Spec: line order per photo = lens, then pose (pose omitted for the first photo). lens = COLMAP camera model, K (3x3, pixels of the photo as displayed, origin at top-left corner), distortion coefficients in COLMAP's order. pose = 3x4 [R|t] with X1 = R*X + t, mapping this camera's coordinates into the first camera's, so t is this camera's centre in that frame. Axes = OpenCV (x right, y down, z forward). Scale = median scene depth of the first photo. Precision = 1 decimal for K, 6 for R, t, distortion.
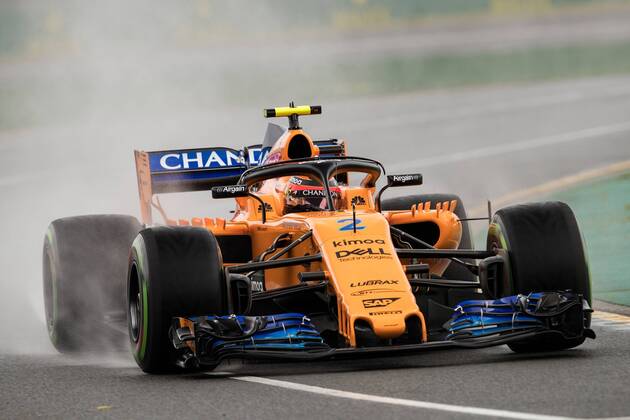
lens RADIAL K [[2212.9, 0, 315.0], [0, 2212.9, 210.0], [0, 0, 1]] dist [-0.075222, -2.599975]
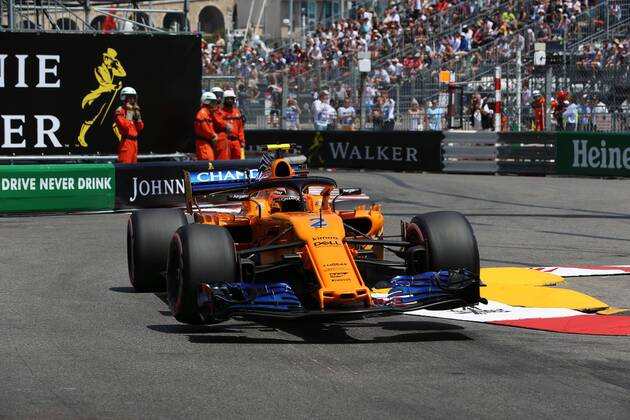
lens RADIAL K [[2212.9, 0, 315.0], [0, 2212.9, 210.0], [0, 0, 1]] dist [-0.075222, -2.599975]
pose [[0.999963, 0.008481, -0.001336, 0.017747], [-0.008498, 0.999879, -0.013036, 0.019689], [0.001225, 0.013047, 0.999914, -0.547493]]
